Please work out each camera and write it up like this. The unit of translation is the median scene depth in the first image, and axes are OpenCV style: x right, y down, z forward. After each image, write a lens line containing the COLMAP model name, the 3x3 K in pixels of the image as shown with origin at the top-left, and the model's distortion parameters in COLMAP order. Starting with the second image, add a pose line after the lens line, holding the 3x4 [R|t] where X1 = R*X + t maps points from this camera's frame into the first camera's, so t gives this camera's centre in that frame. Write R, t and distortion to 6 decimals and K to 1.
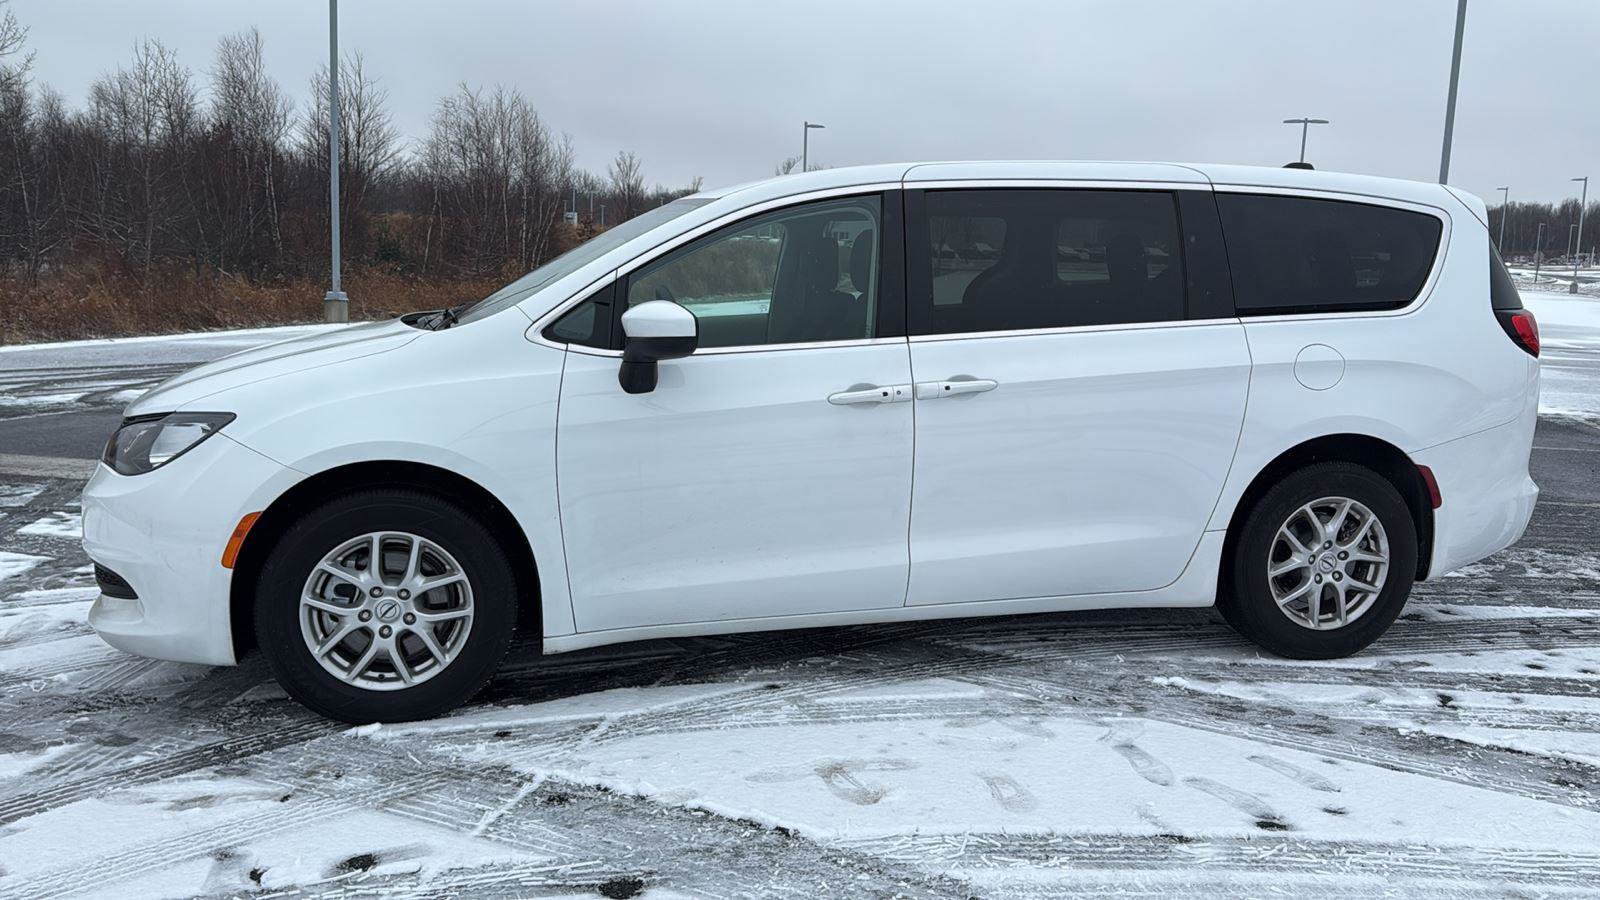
lens RADIAL K [[1277.7, 0, 800.8], [0, 1277.7, 425.6], [0, 0, 1]] dist [0.184646, -0.302904]
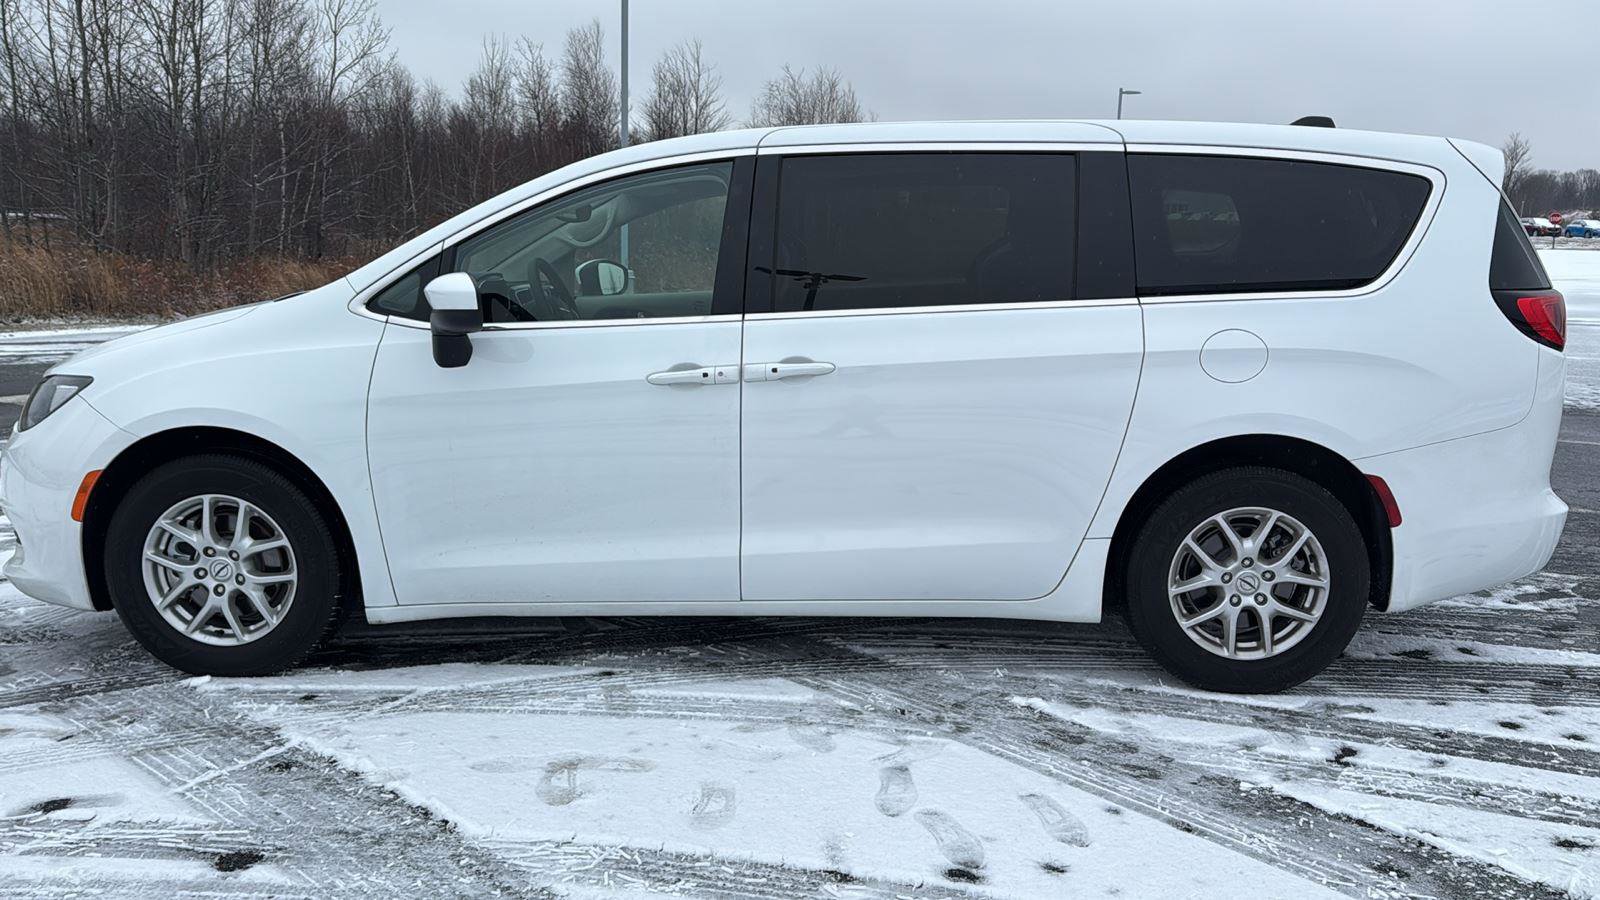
lens RADIAL K [[1267.7, 0, 813.0], [0, 1267.7, 445.7], [0, 0, 1]] dist [0.159749, -0.253016]
pose [[0.964590, 0.039244, -0.260817, 0.377273], [-0.030272, 0.998806, 0.038332, -0.010657], [0.262010, -0.029079, 0.964627, 0.115767]]
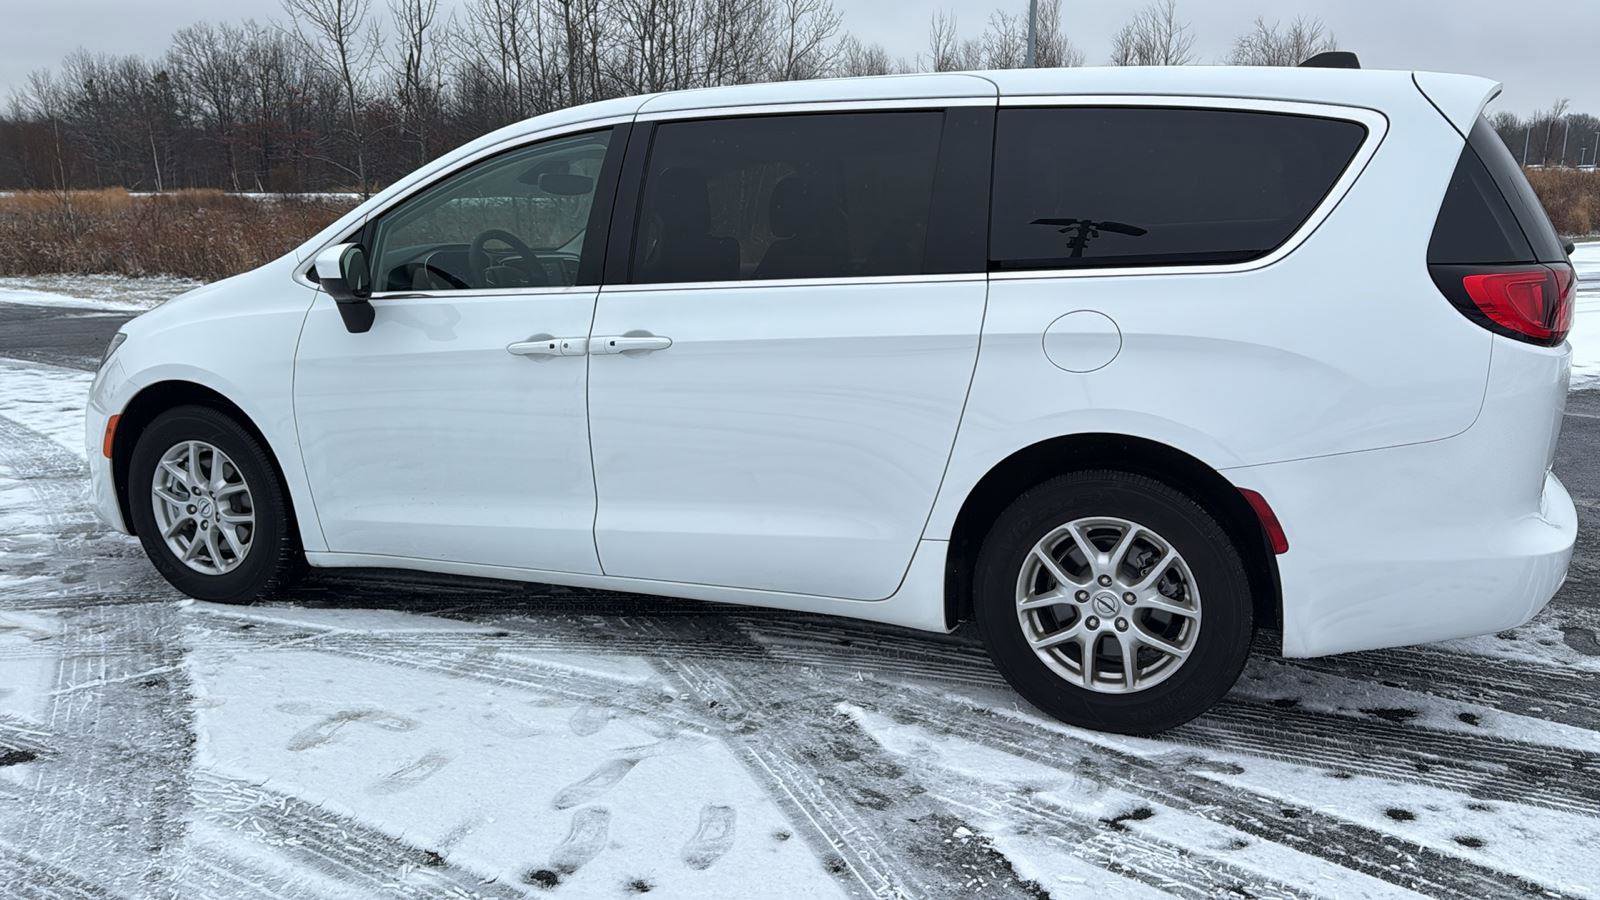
lens RADIAL K [[1267.7, 0, 813.0], [0, 1267.7, 445.7], [0, 0, 1]] dist [0.159749, -0.253016]
pose [[0.809304, 0.093173, -0.579954, 0.748375], [-0.059804, 0.995279, 0.076443, -0.034227], [0.584338, -0.027182, 0.811055, 0.341544]]
